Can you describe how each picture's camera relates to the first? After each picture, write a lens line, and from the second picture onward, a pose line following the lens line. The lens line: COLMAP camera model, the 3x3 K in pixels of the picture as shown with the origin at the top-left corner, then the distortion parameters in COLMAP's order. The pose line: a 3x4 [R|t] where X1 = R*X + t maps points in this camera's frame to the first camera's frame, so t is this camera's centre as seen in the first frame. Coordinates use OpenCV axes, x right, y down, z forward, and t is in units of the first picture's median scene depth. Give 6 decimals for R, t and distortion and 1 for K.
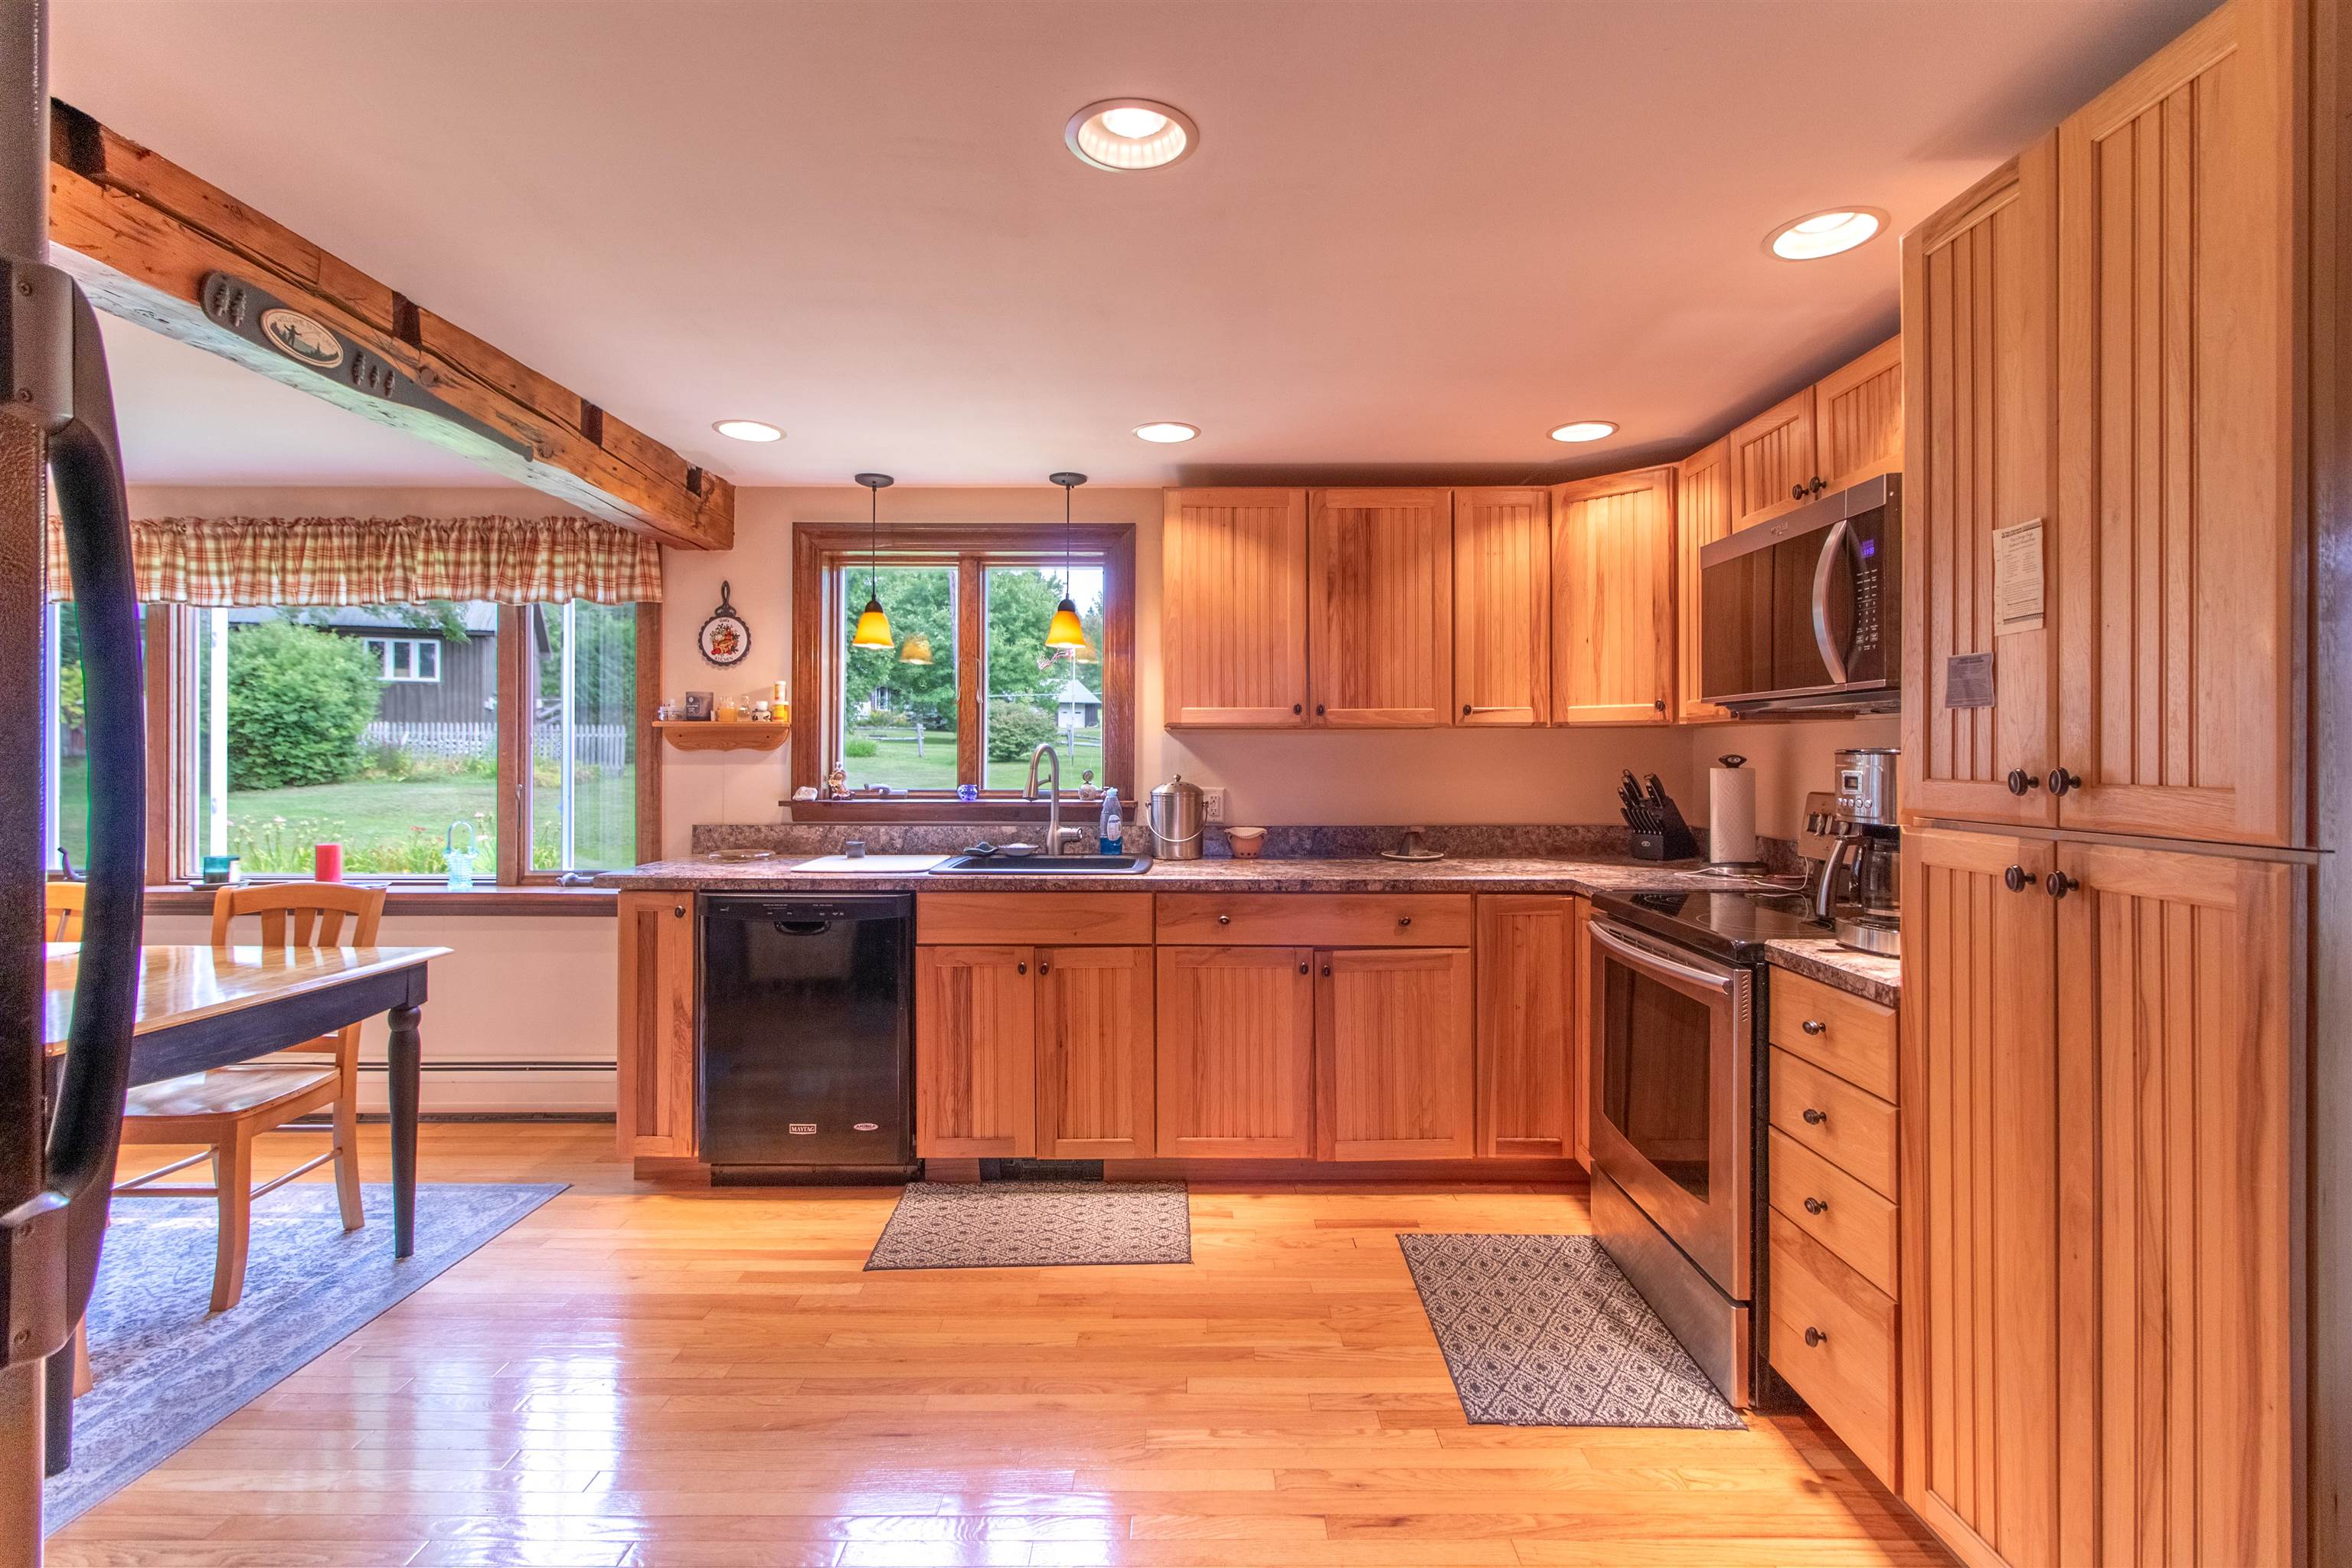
lens RADIAL K [[1088.5, 0, 1189.5], [0, 1088.5, 753.3], [0, 0, 1]] dist [0.000502, 0.000367]
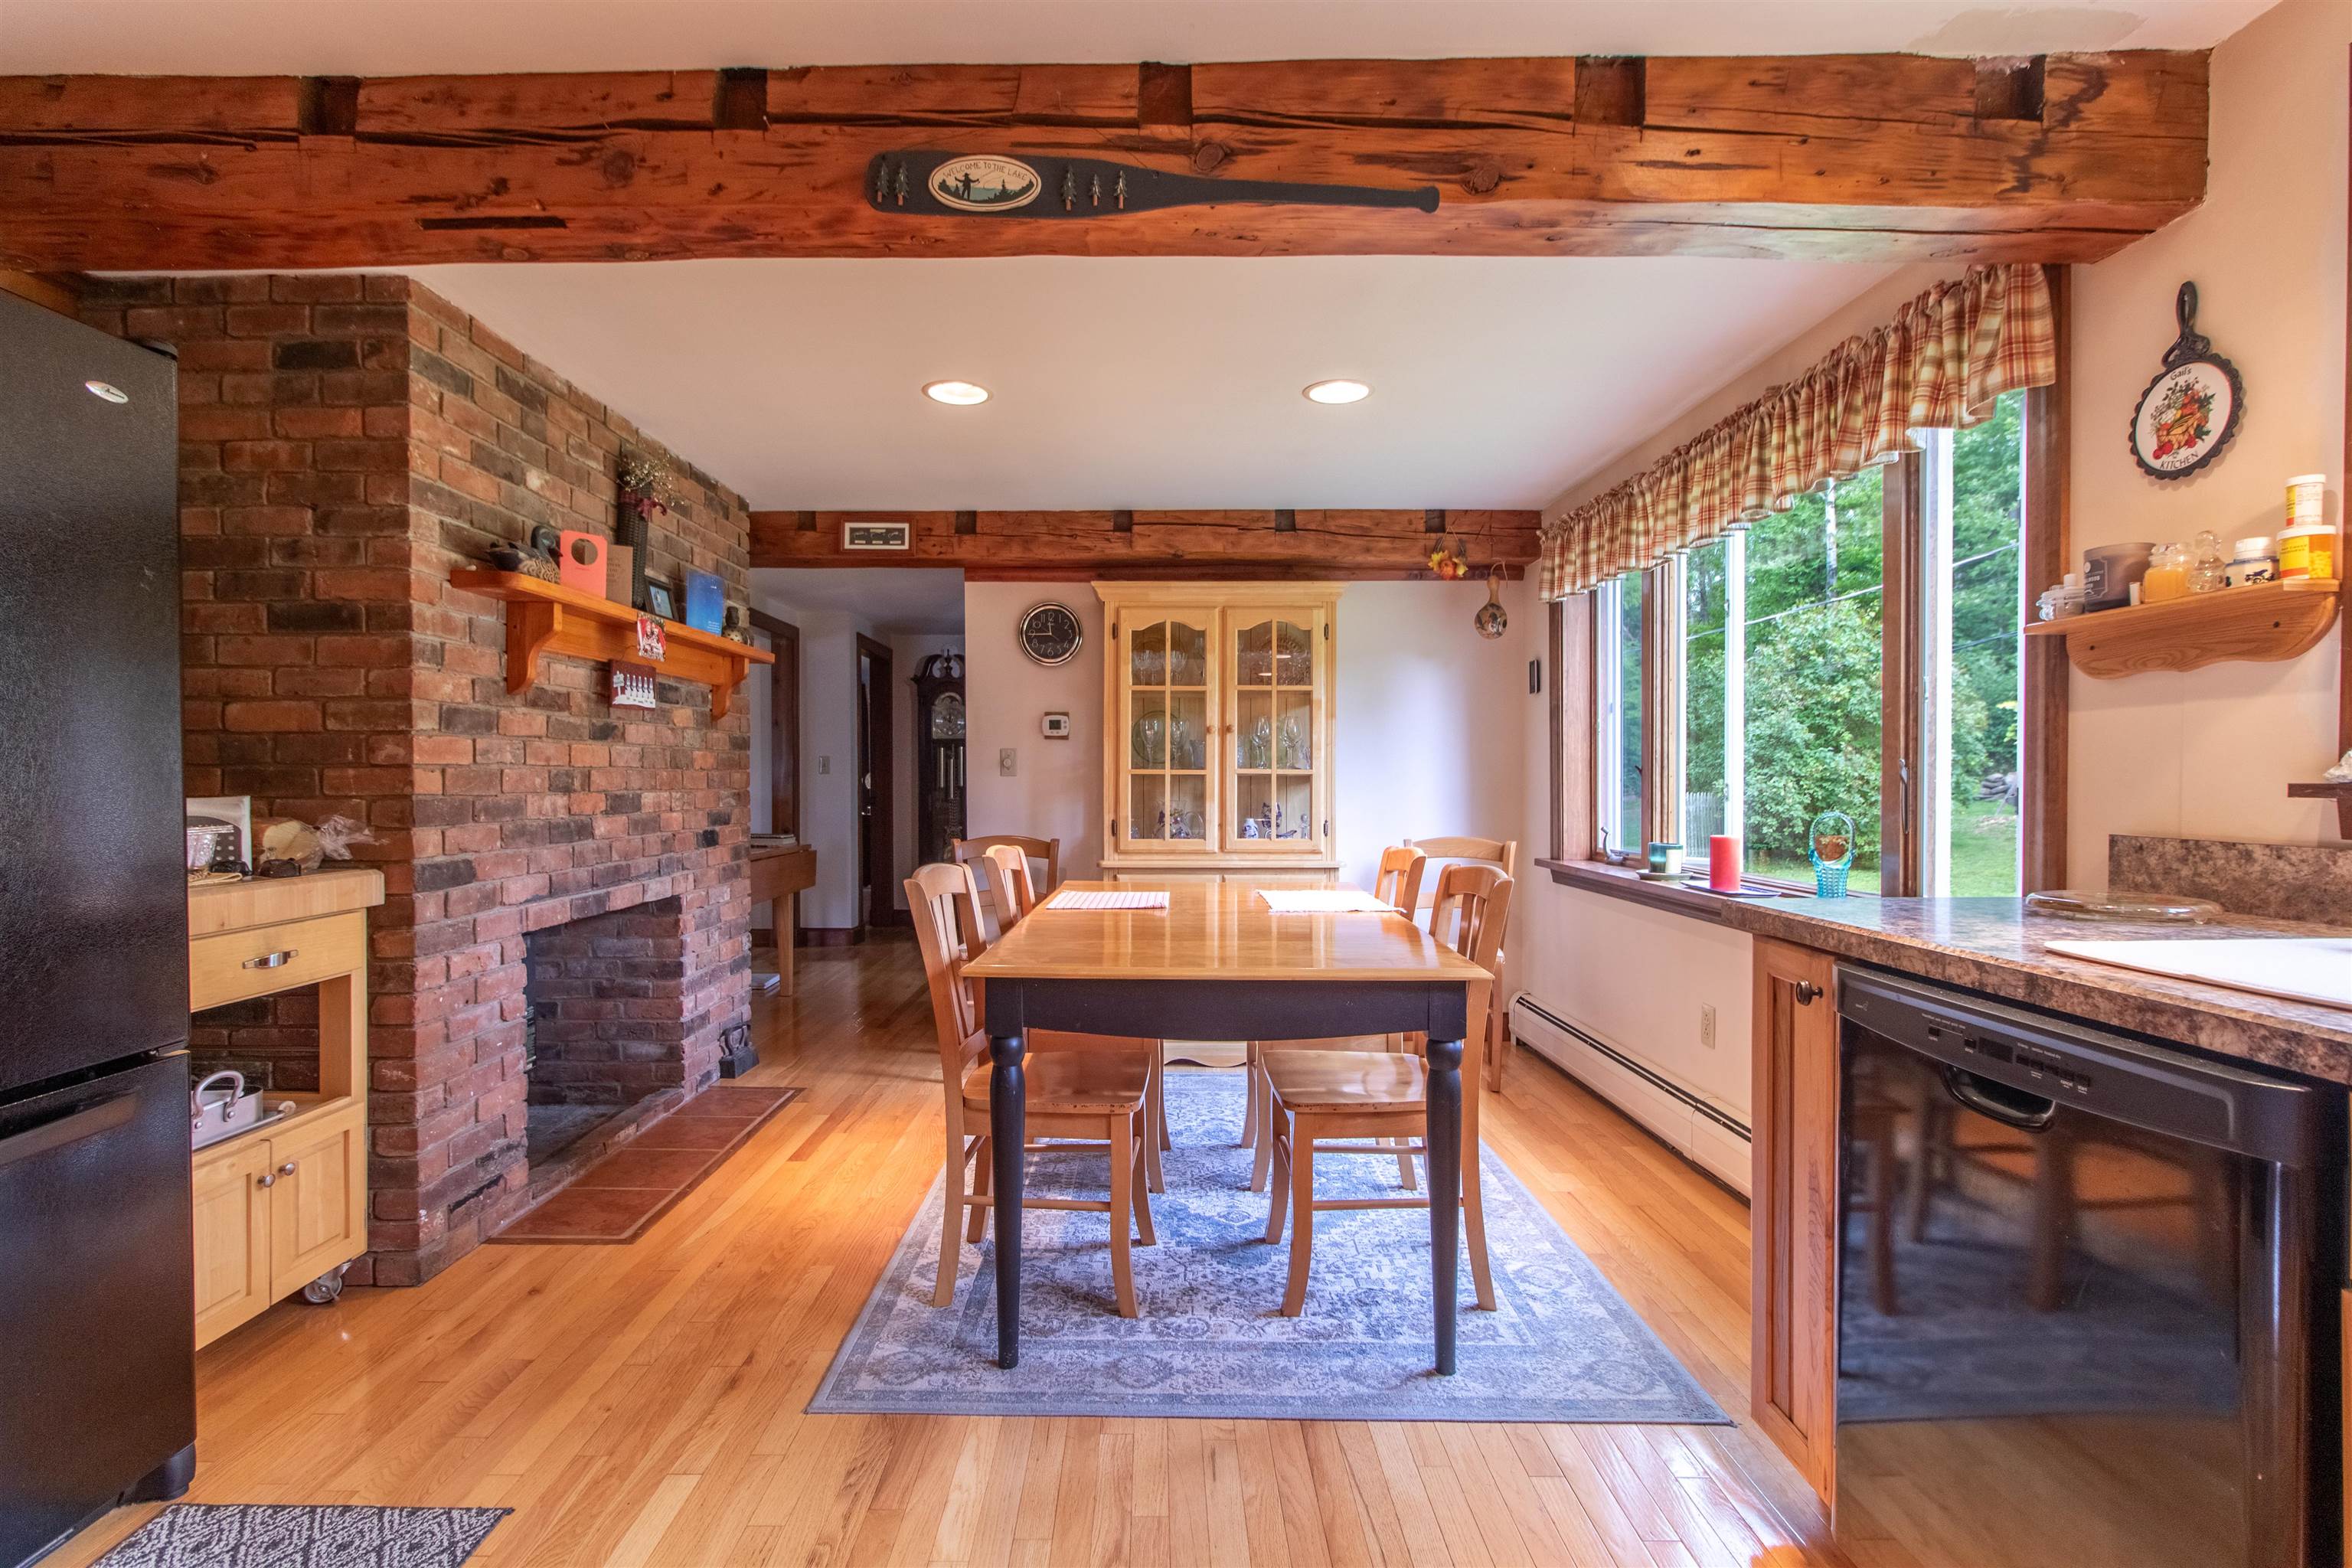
lens RADIAL K [[1102.5, 0, 1158.2], [0, 1102.5, 787.5], [0, 0, 1]] dist [-0.000095, 0.000546]
pose [[-0.005068, 0.006412, -0.999967, 0.021891], [0.000918, 0.999979, 0.006408, 0.042728], [0.999987, -0.000885, -0.005074, 0.599927]]
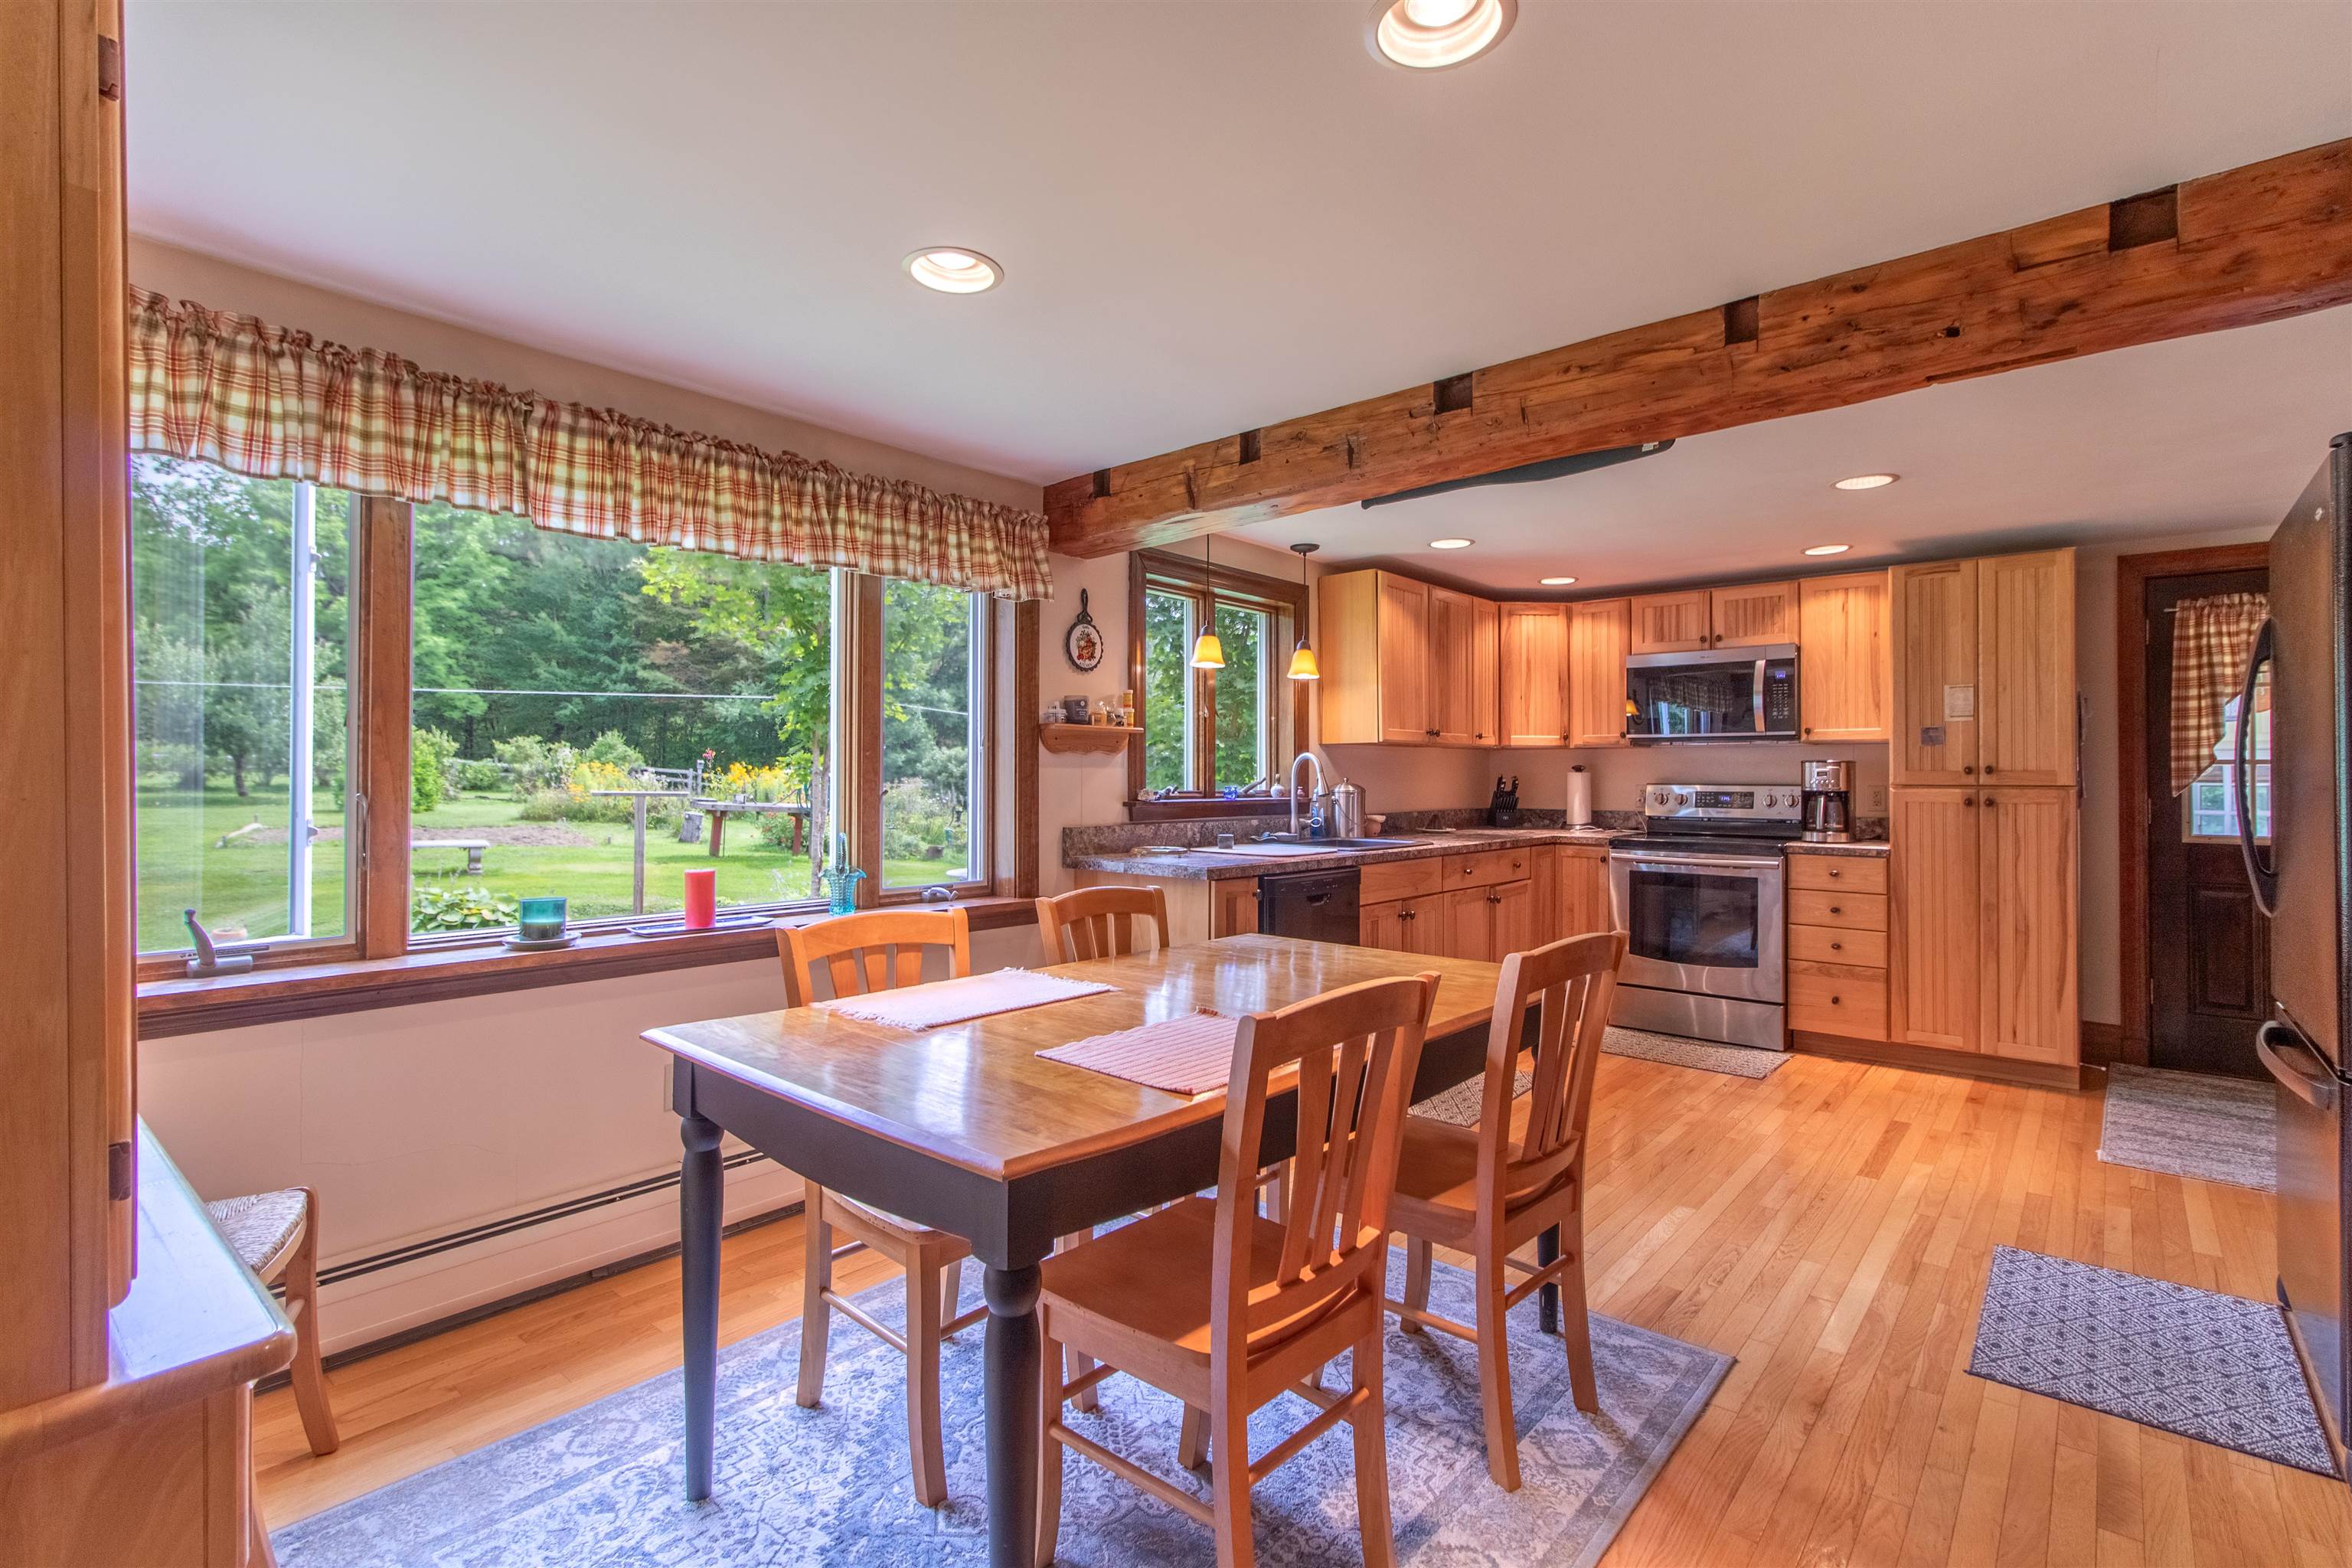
lens RADIAL K [[1088.8, 0, 1187.3], [0, 1088.8, 759.9], [0, 0, 1]] dist [-0.000937, -0.000179]
pose [[0.652514, 0.011989, 0.757682, -1.162772], [-0.002450, 0.999903, -0.013711, 0.017232], [-0.757773, 0.007090, 0.652480, 0.262729]]
